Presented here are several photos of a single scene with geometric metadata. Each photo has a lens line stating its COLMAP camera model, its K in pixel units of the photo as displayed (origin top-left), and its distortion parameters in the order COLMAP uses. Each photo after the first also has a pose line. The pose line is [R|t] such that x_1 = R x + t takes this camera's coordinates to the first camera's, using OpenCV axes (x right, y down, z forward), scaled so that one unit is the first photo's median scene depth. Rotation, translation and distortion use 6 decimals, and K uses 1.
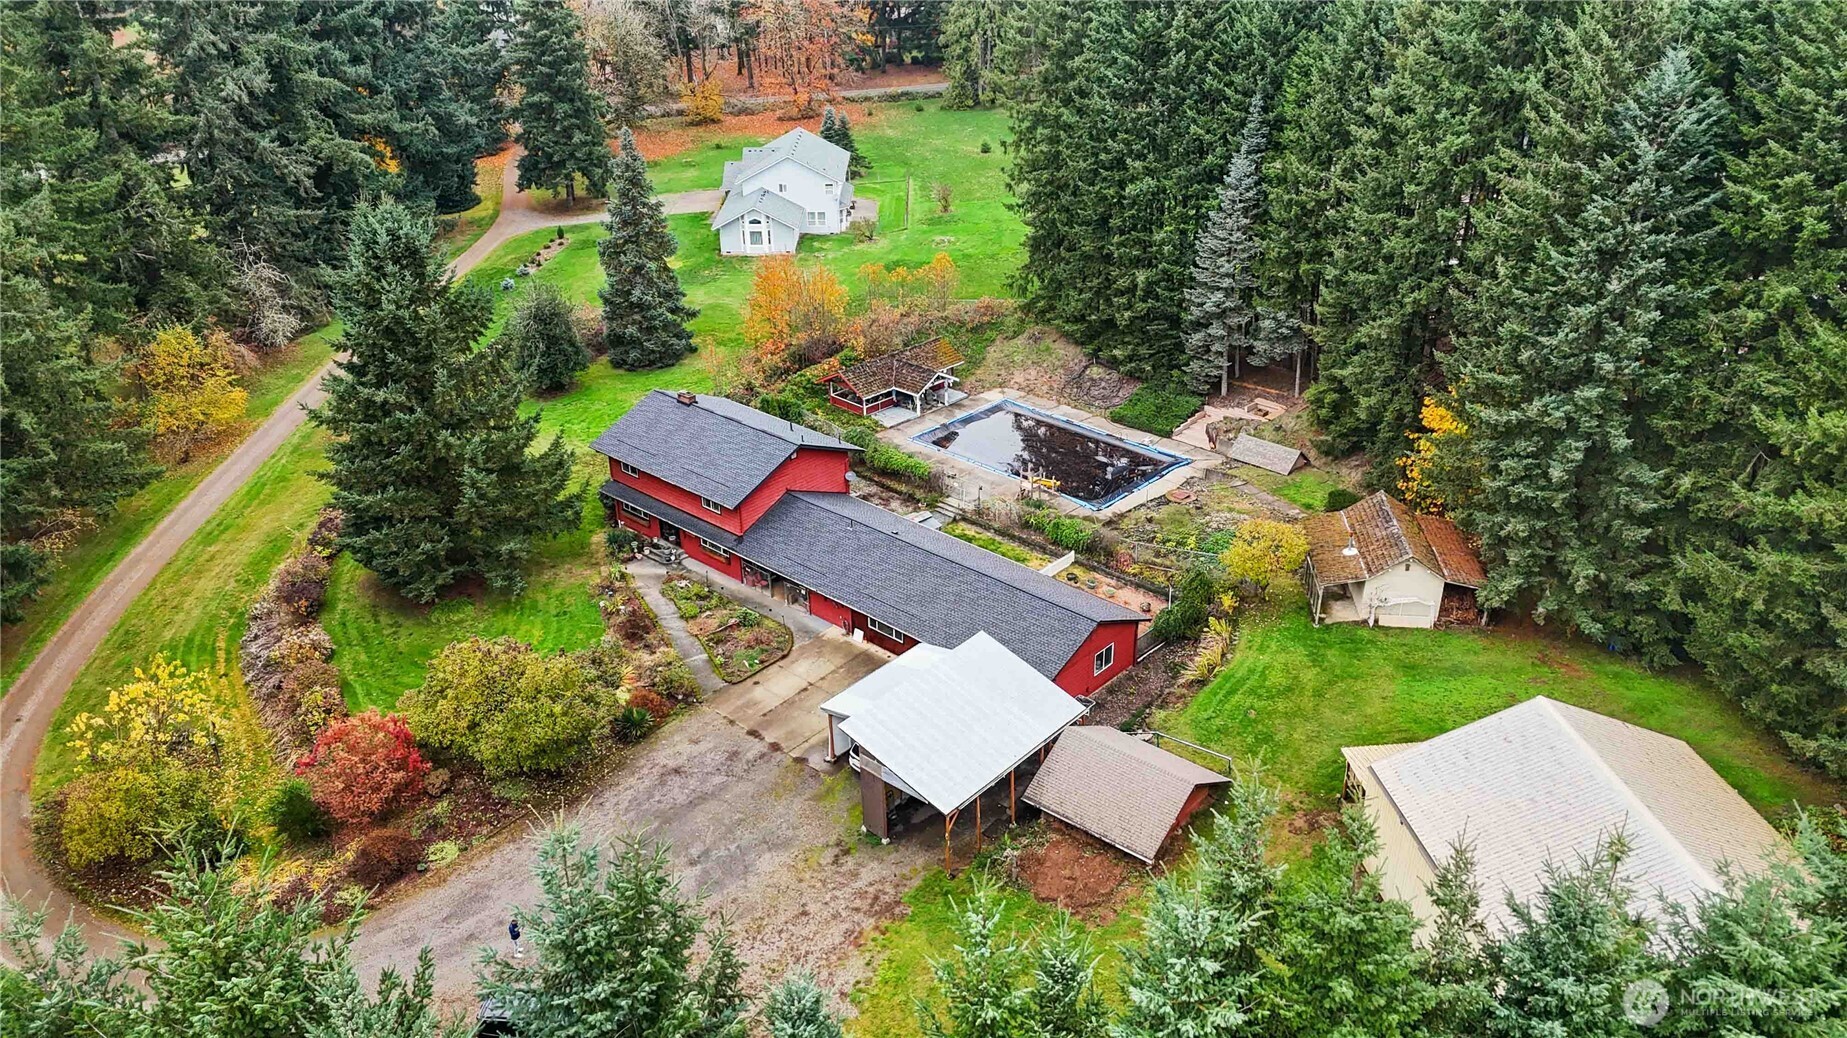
lens RADIAL K [[1345.9, 0, 923.5], [0, 1345.9, 519.0], [0, 0, 1]] dist [0.116146, -0.133259]
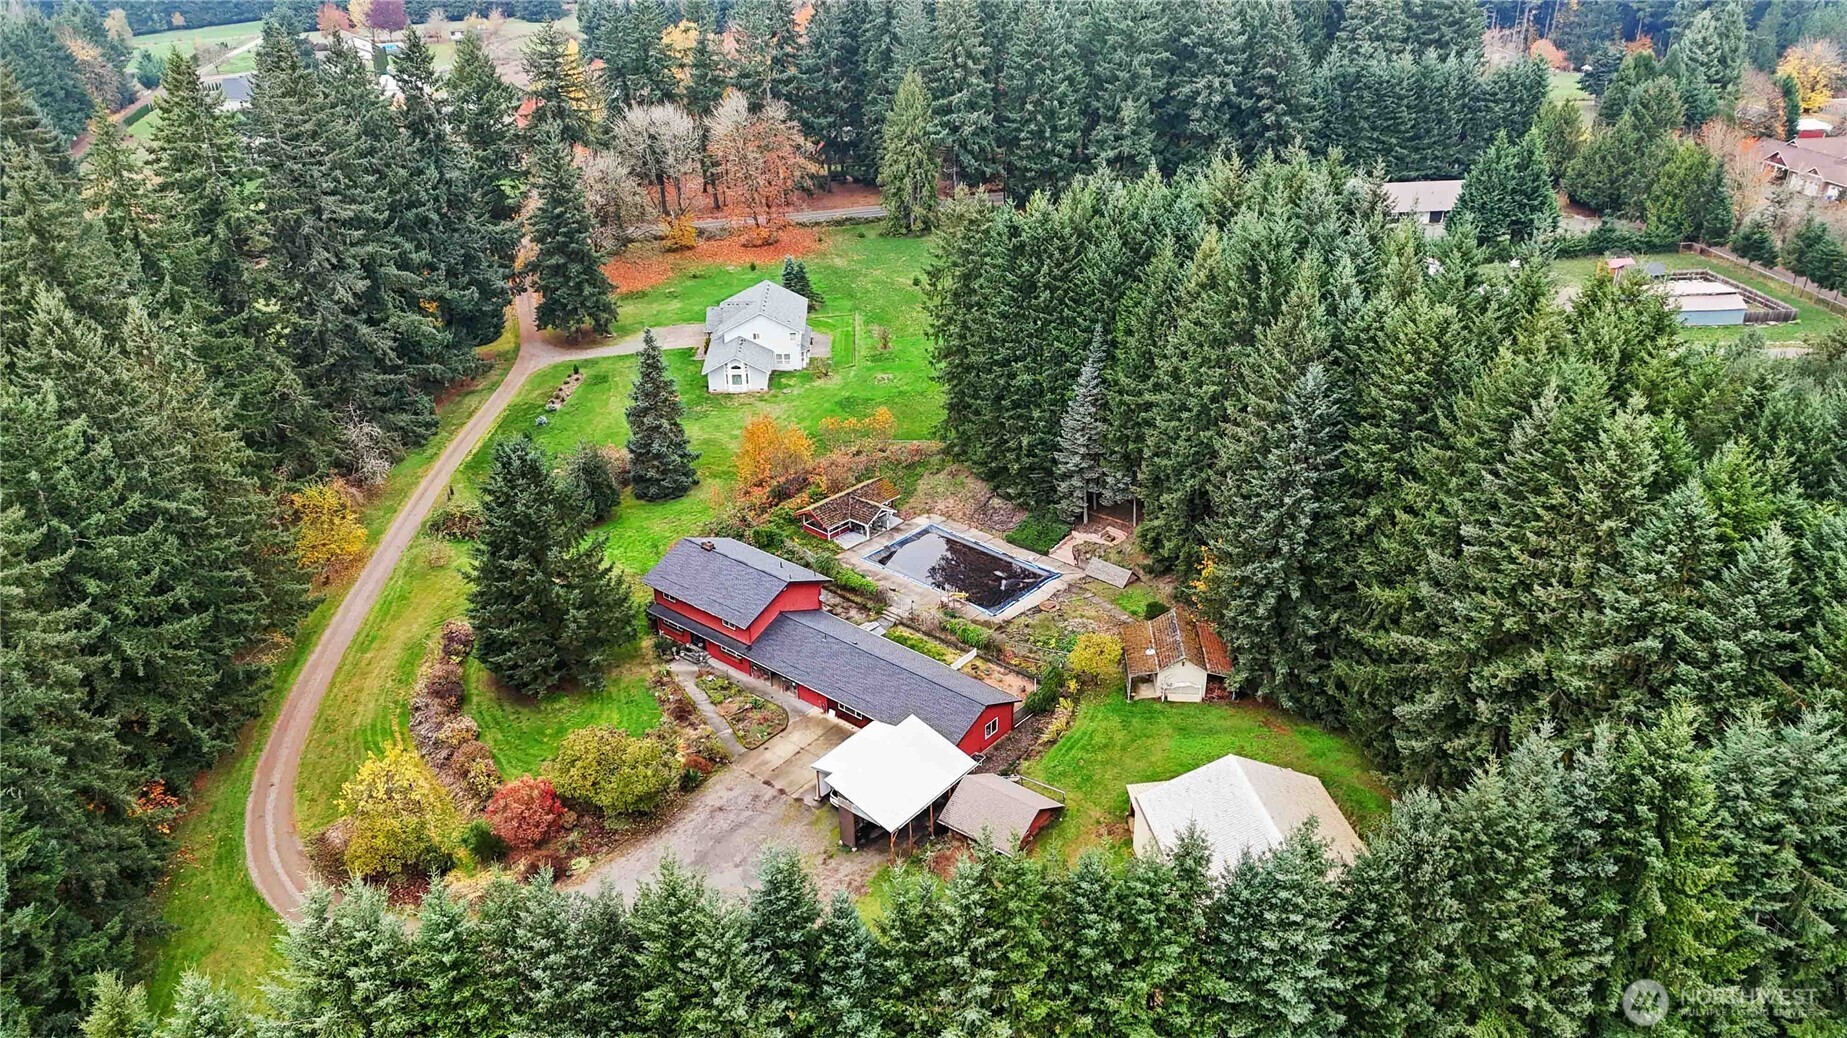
lens RADIAL K [[1341.1, 0, 923.5], [0, 1341.1, 519.0], [0, 0, 1]] dist [0.170699, -0.340792]
pose [[0.999012, -0.017002, 0.041068, -0.003532], [0.017311, 0.999825, -0.007160, -0.105007], [-0.040939, 0.007863, 0.999131, -0.453645]]
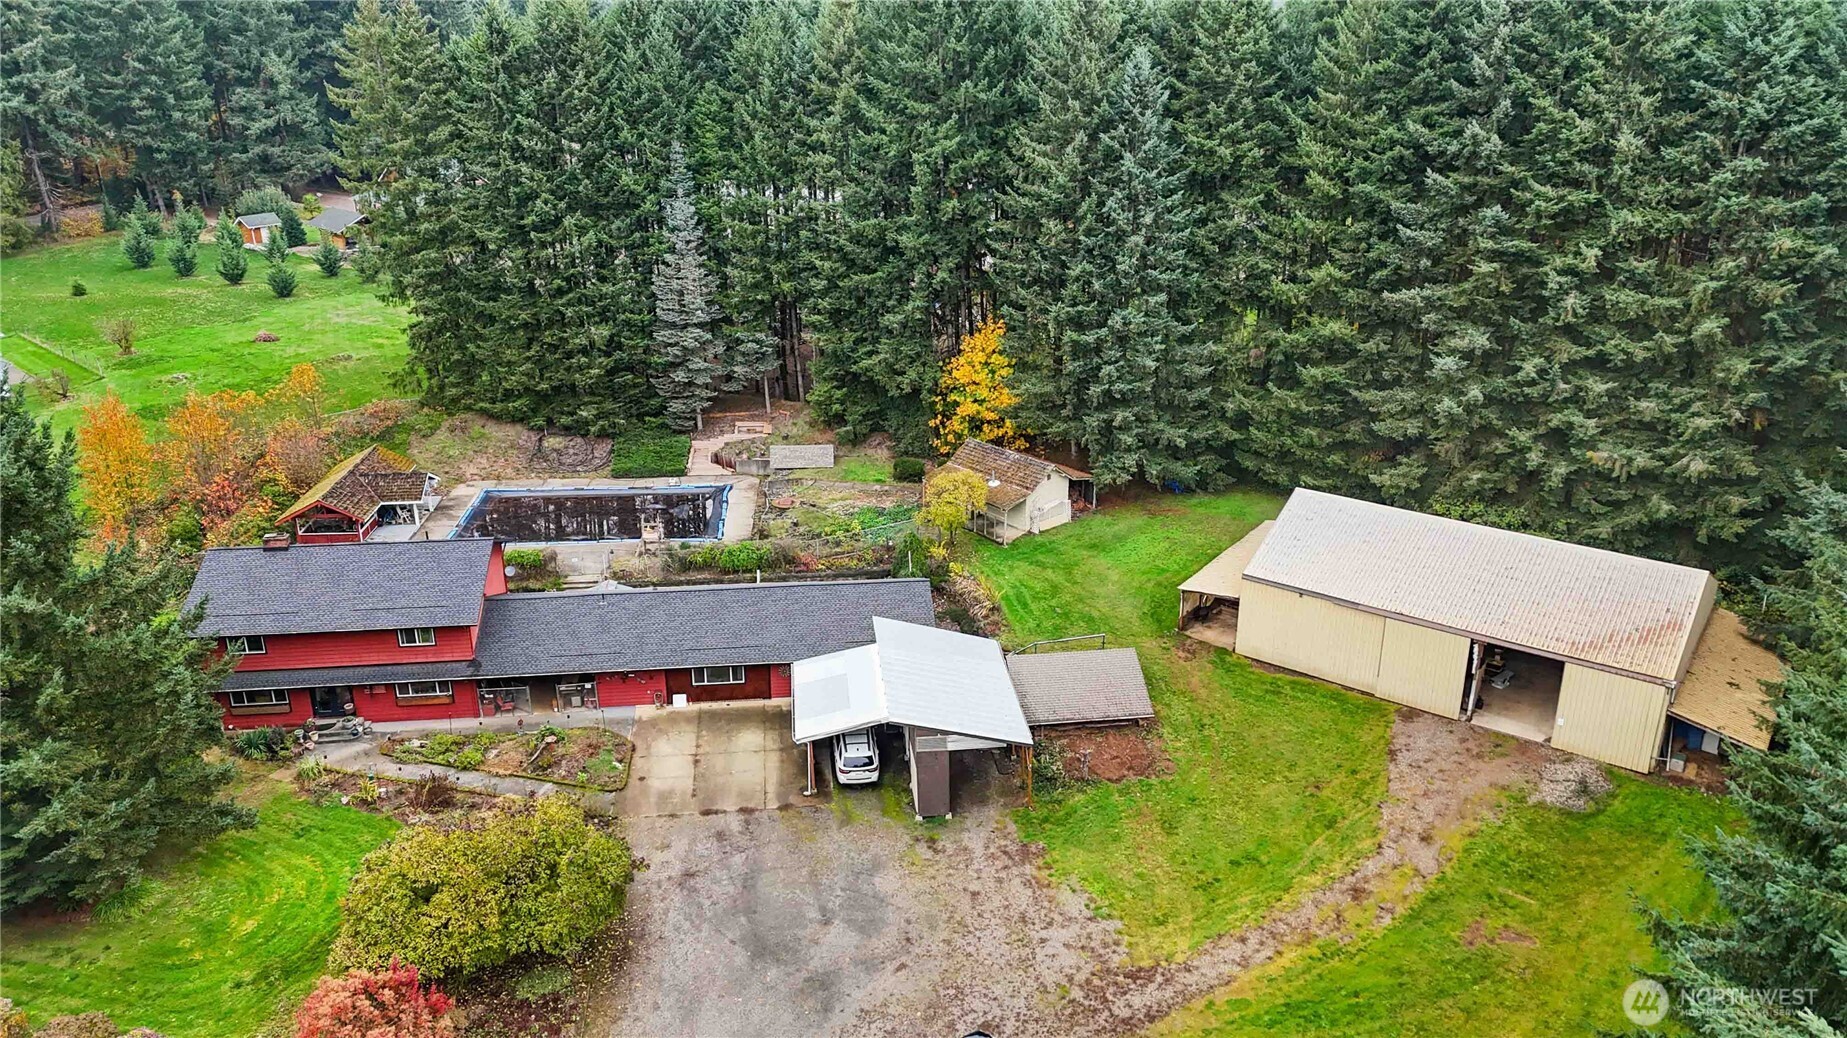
lens RADIAL K [[1353.9, 0, 923.5], [0, 1353.9, 519.0], [0, 0, 1]] dist [0.077220, -0.072821]
pose [[0.670947, -0.258359, 0.695040, -0.481483], [0.327107, 0.944329, 0.035256, -0.007341], [-0.665456, 0.203698, 0.718106, 0.178306]]
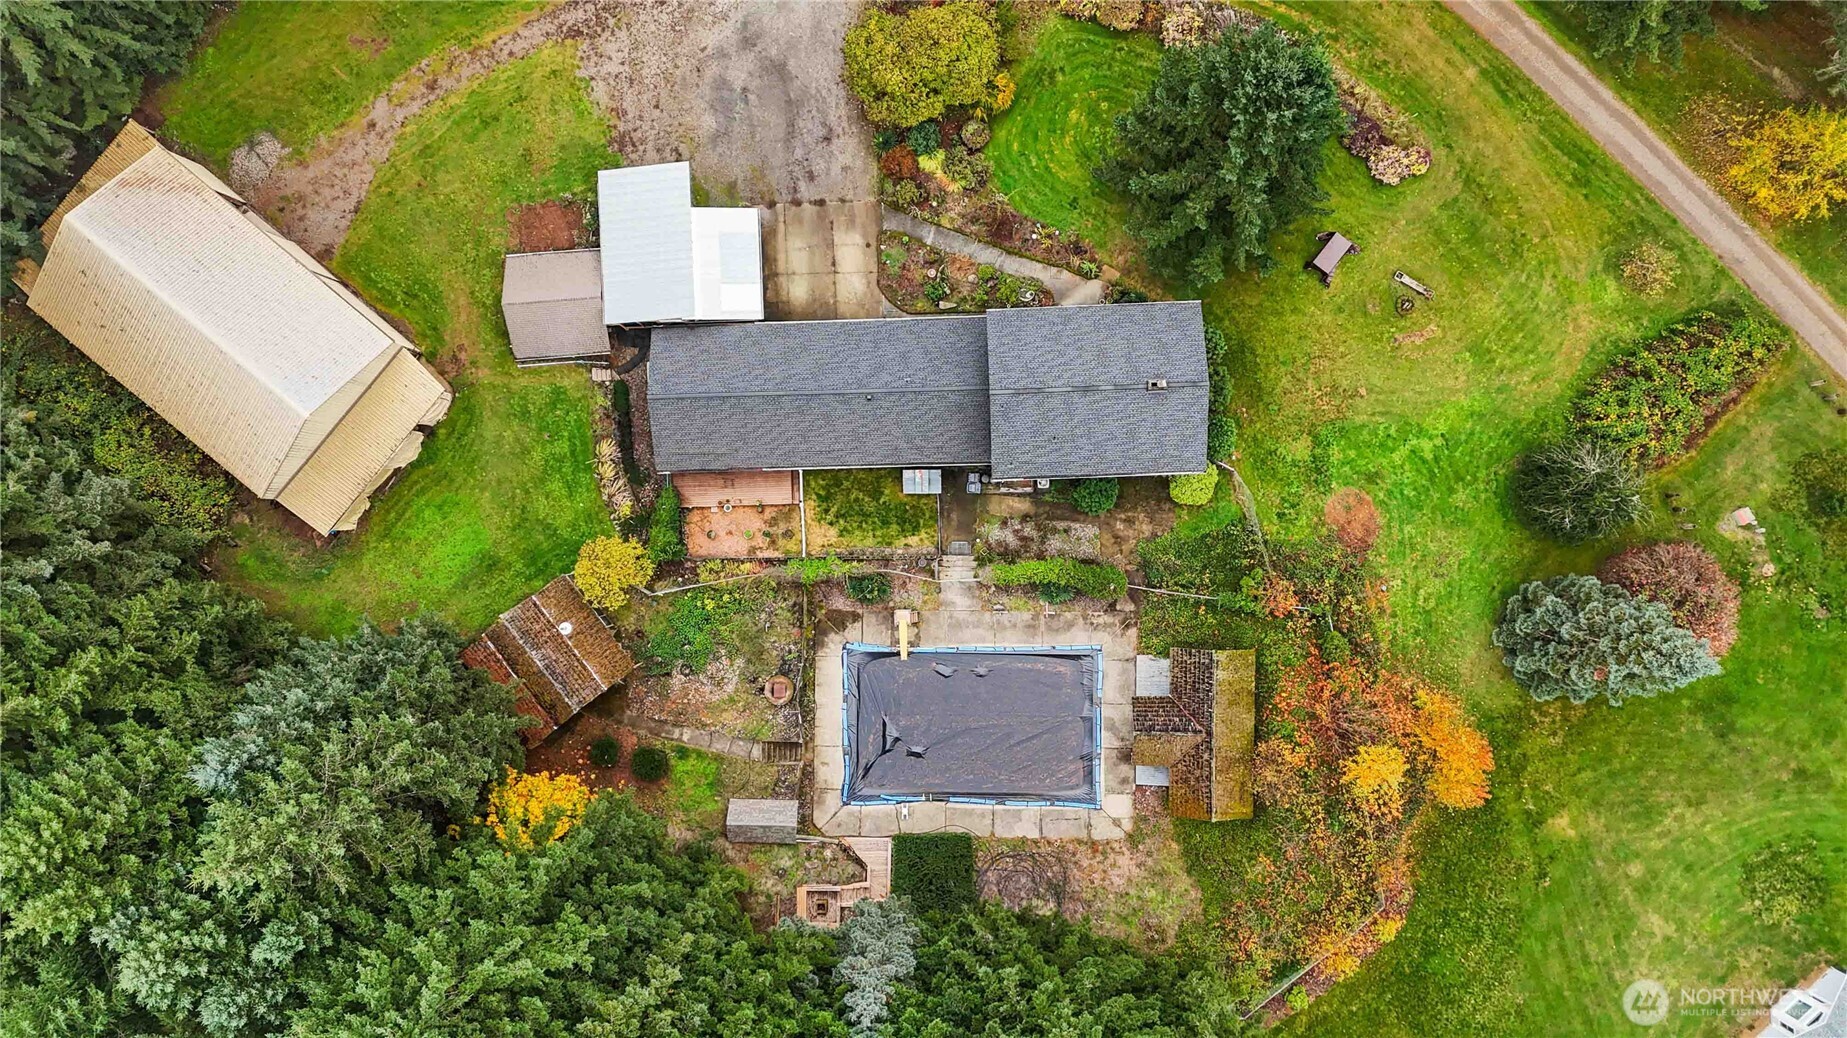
lens RADIAL K [[1345.9, 0, 923.5], [0, 1345.9, 519.0], [0, 0, 1]] dist [0.116146, -0.133259]
pose [[-0.720208, 0.693053, 0.031274, -0.017084], [-0.278525, -0.330137, 0.901906, -0.973054], [0.635393, 0.640849, 0.430800, 0.541719]]
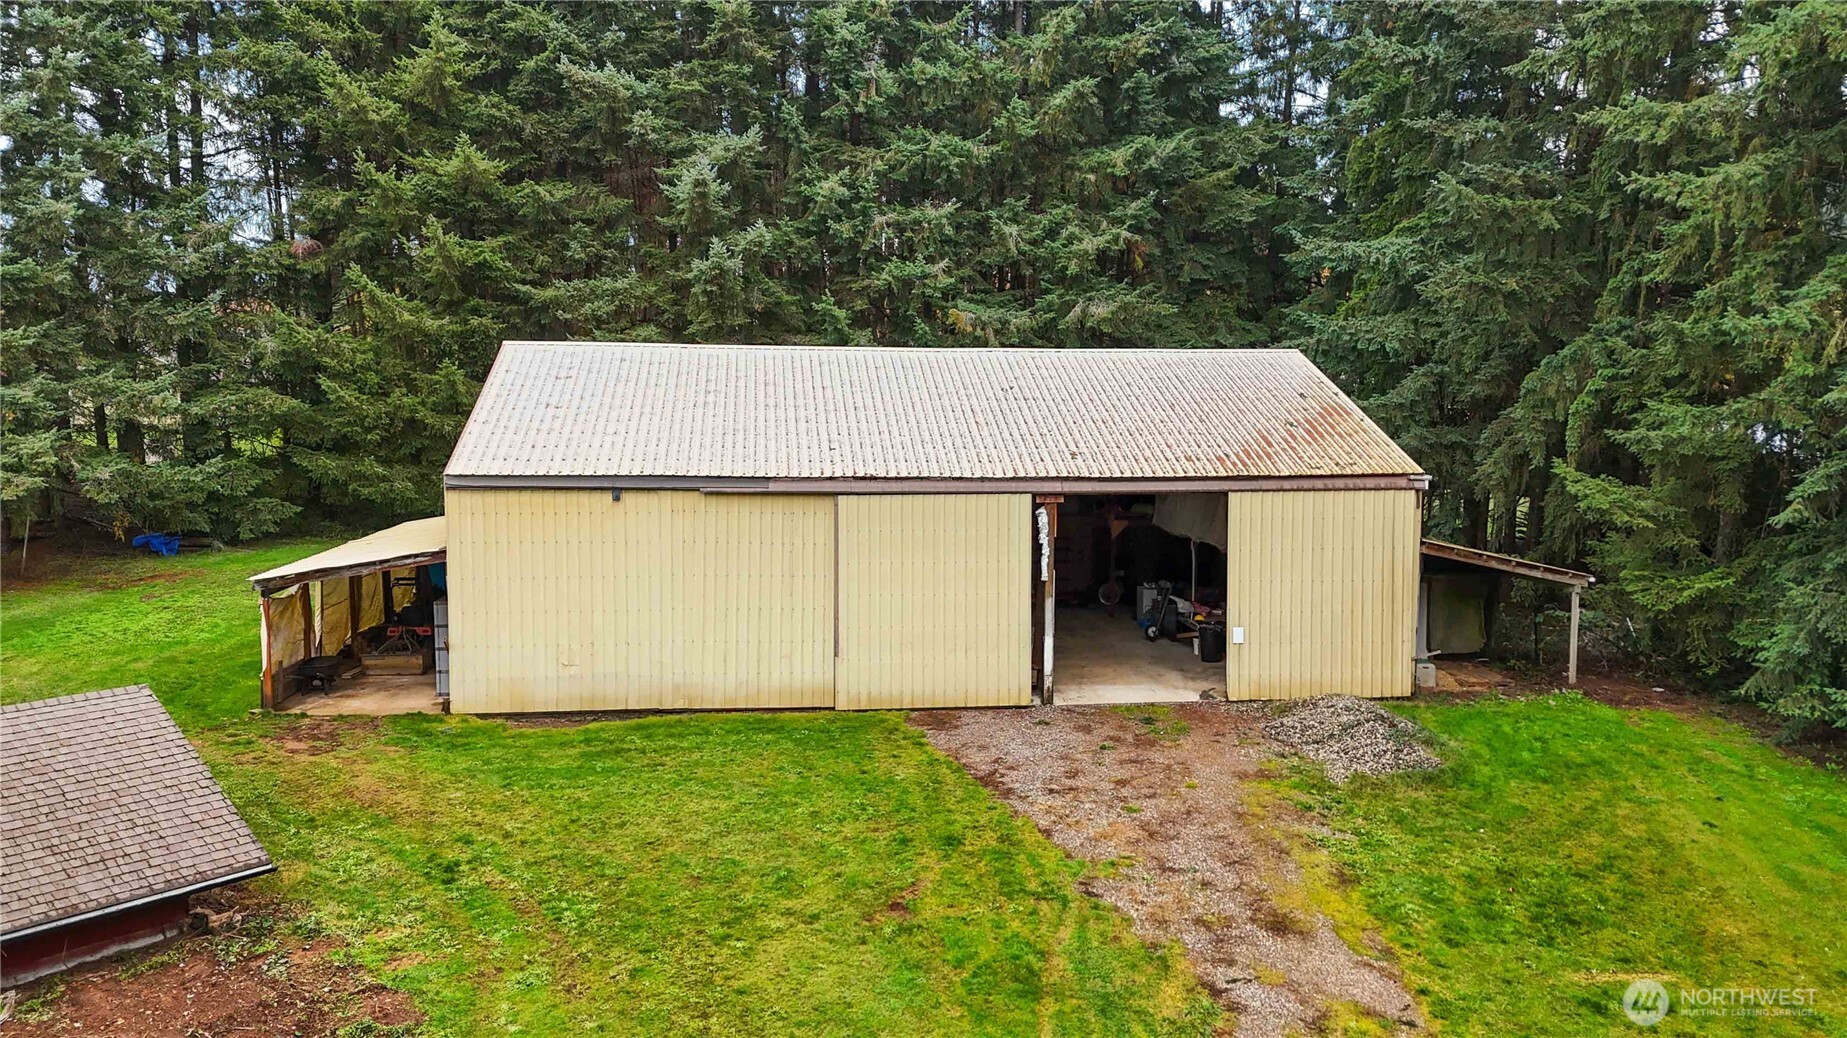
lens RADIAL K [[1345.9, 0, 923.5], [0, 1345.9, 519.0], [0, 0, 1]] dist [0.116146, -0.133259]
pose [[-0.016404, -0.076671, 0.996921, -0.094479], [0.449169, 0.890221, 0.075856, 0.148245], [-0.893296, 0.449030, 0.019835, 0.548569]]
